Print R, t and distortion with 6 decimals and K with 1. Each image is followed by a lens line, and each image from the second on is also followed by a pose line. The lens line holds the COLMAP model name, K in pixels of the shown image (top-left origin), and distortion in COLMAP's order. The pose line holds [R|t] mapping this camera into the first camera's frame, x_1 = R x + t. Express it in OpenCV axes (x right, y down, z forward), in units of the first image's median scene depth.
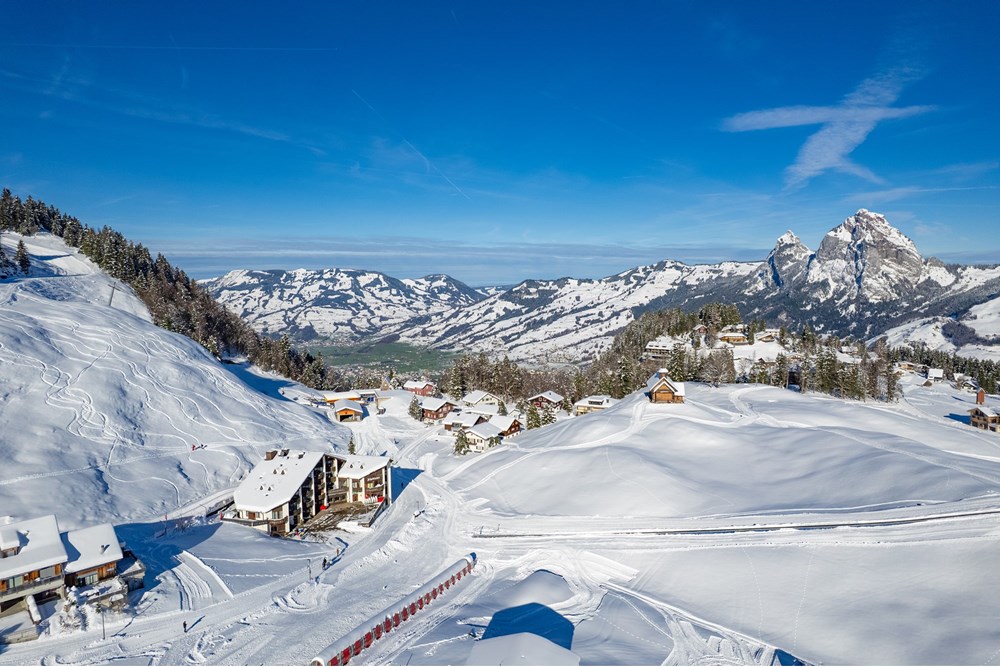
lens RADIAL K [[639.8, 0, 501.0], [0, 639.8, 325.3], [0, 0, 1]] dist [-0.073239, 0.066810]
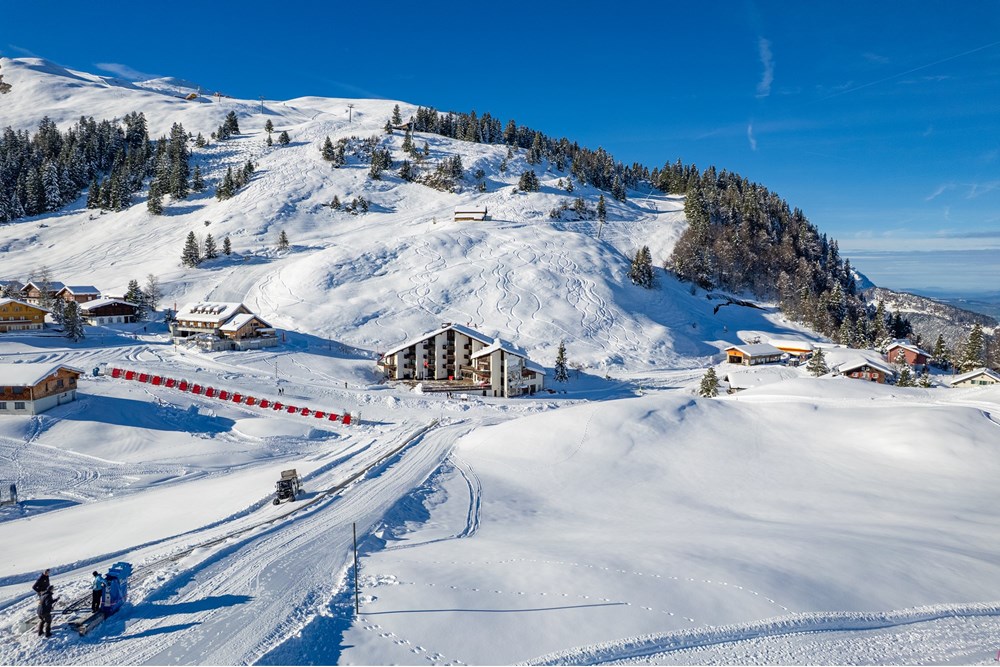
lens RADIAL K [[639.8, 0, 501.0], [0, 639.8, 325.3], [0, 0, 1]] dist [-0.073239, 0.066810]
pose [[0.272045, 0.082959, -0.958702, 0.464603], [-0.080140, 0.994769, 0.063339, 0.068814], [0.958942, 0.059599, 0.277271, 0.444763]]
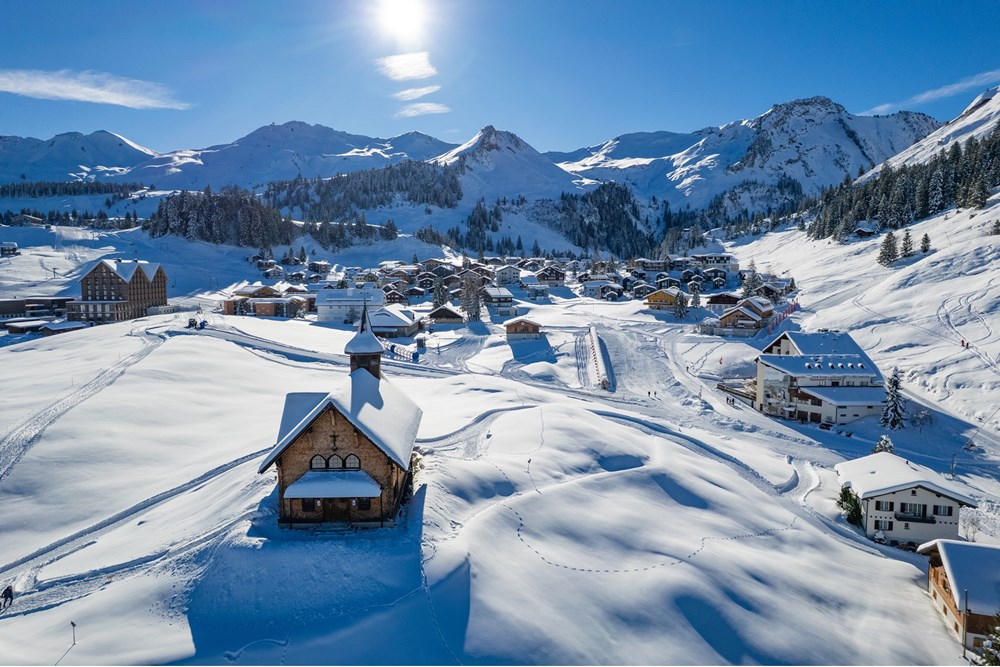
lens RADIAL K [[639.8, 0, 501.0], [0, 639.8, 325.3], [0, 0, 1]] dist [-0.073239, 0.066810]
pose [[-0.974840, 0.029428, -0.220953, 0.218047], [-0.005965, 0.987447, 0.157836, 0.020264], [0.222824, 0.155183, -0.962428, 1.067086]]
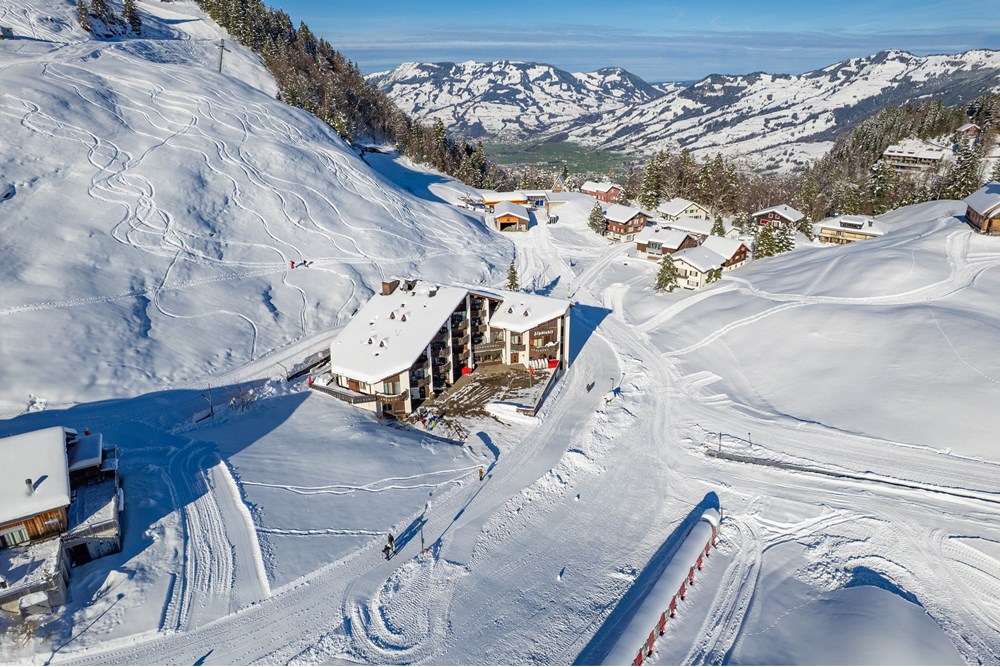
lens RADIAL K [[639.8, 0, 501.0], [0, 639.8, 325.3], [0, 0, 1]] dist [-0.073239, 0.066810]
pose [[0.966626, 0.094610, -0.238082, -0.053779], [-0.018365, 0.952512, 0.303947, 0.023818], [0.255532, -0.289431, 0.922460, 0.239204]]
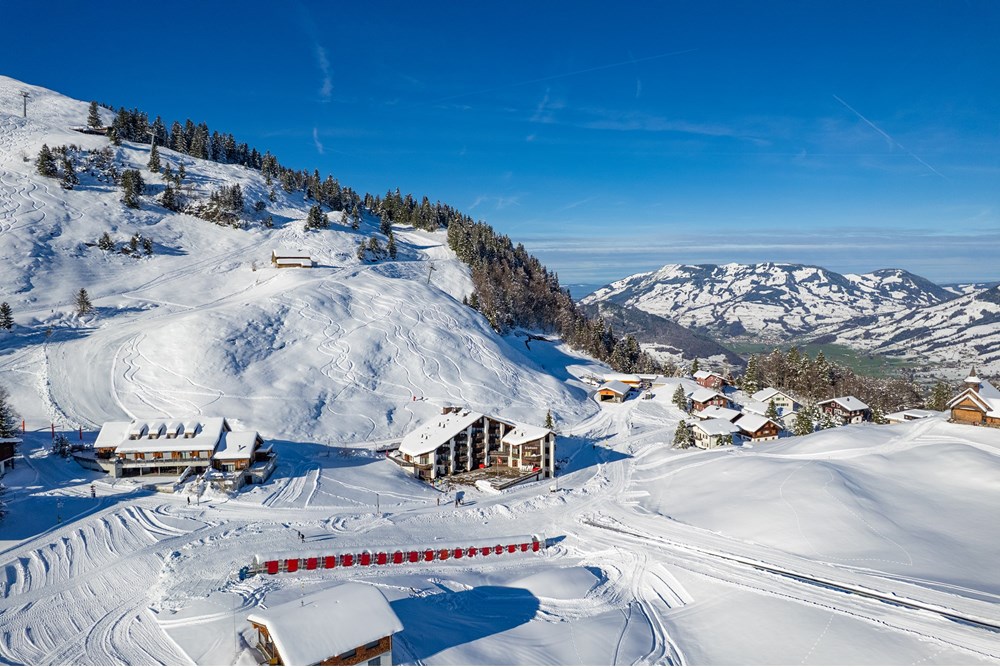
lens RADIAL K [[639.8, 0, 501.0], [0, 639.8, 325.3], [0, 0, 1]] dist [-0.073239, 0.066810]
pose [[0.790781, 0.049010, -0.610133, 0.223493], [-0.044063, 0.998761, 0.023118, 0.014558], [0.610511, 0.008603, 0.791961, 0.097751]]
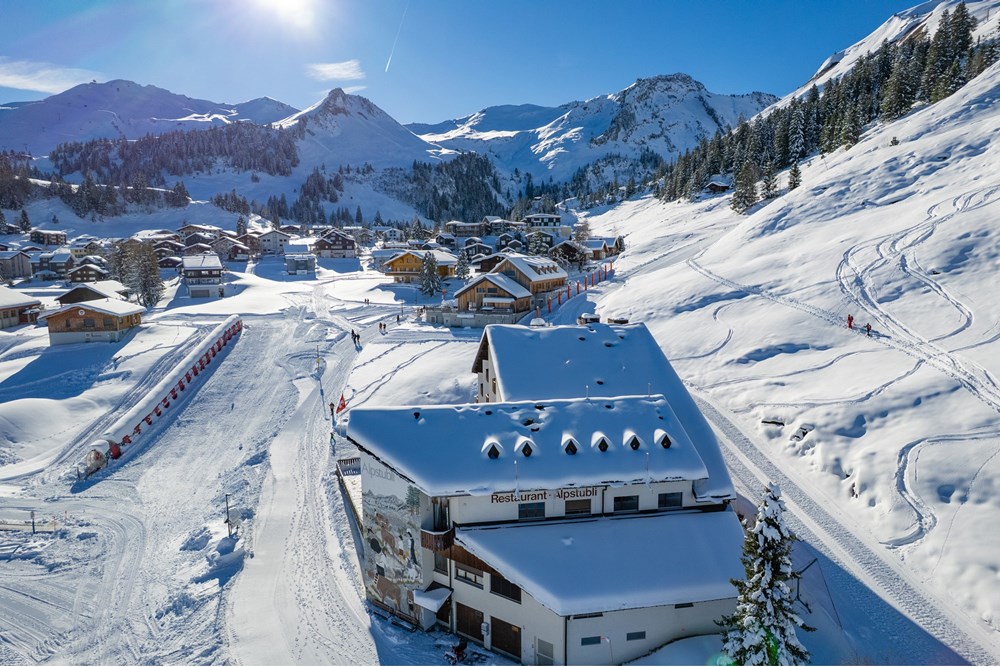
lens RADIAL K [[639.8, 0, 501.0], [0, 639.8, 325.3], [0, 0, 1]] dist [-0.073239, 0.066810]
pose [[-0.917210, 0.060513, -0.393783, -0.079392], [-0.014965, 0.982468, 0.185832, 0.074588], [0.398124, 0.176340, -0.900223, 0.769145]]
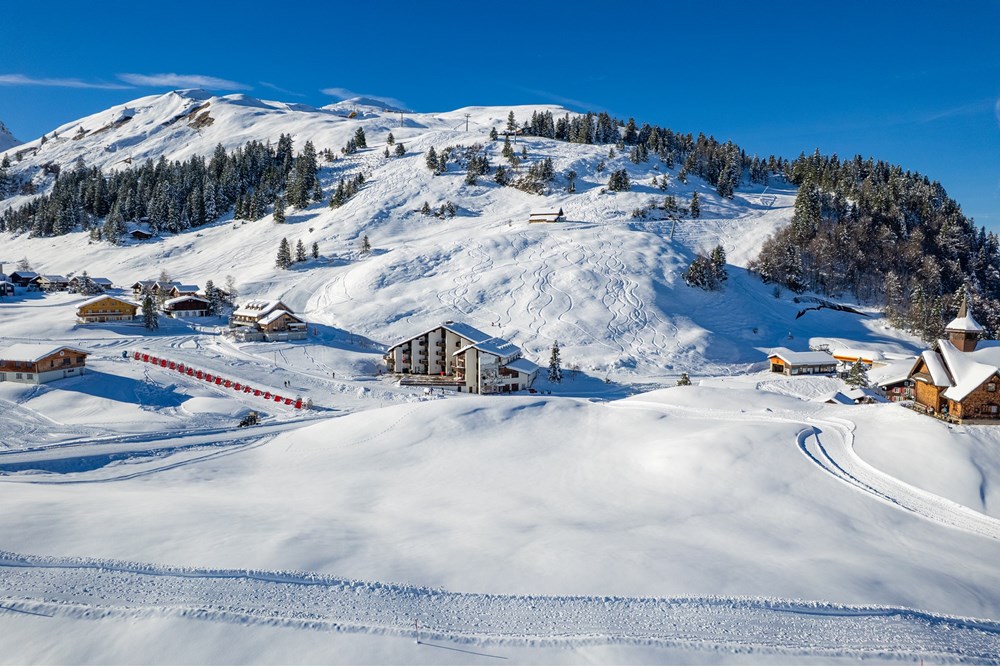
lens RADIAL K [[639.8, 0, 501.0], [0, 639.8, 325.3], [0, 0, 1]] dist [-0.073239, 0.066810]
pose [[-0.012412, 0.083094, -0.996464, 0.507336], [-0.080146, 0.993252, 0.083824, 0.053887], [0.996706, 0.080903, -0.005669, 0.639888]]
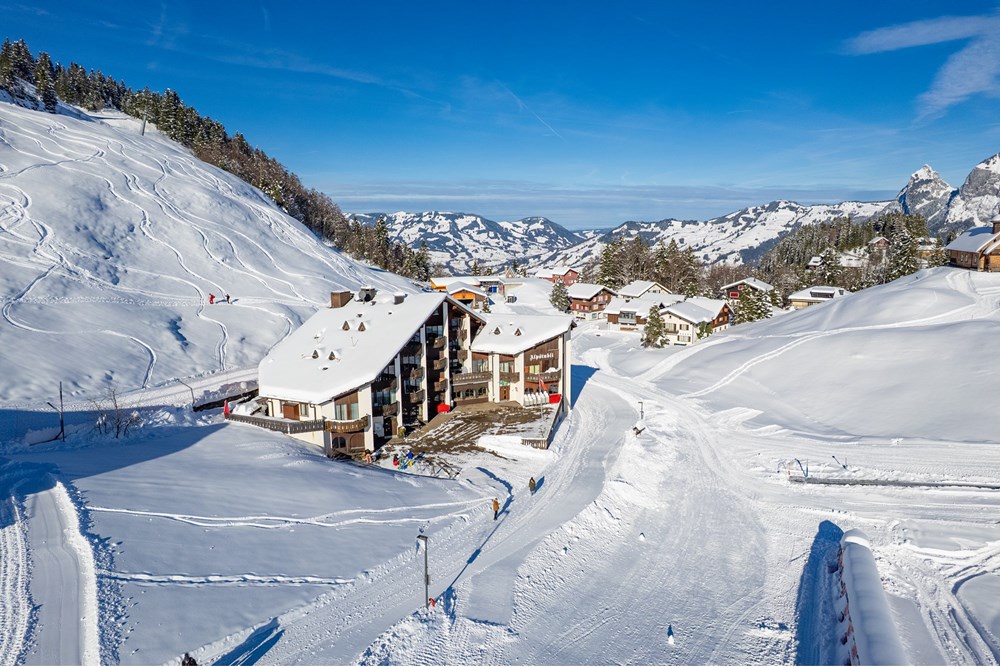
lens RADIAL K [[639.0, 0, 500.8], [0, 639.0, 326.3], [0, 0, 1]] dist [-0.074832, 0.069306]
pose [[0.988705, 0.020607, -0.148450, -0.095117], [-0.007581, 0.996111, 0.087782, 0.104554], [0.149681, -0.085665, 0.985016, 0.303748]]
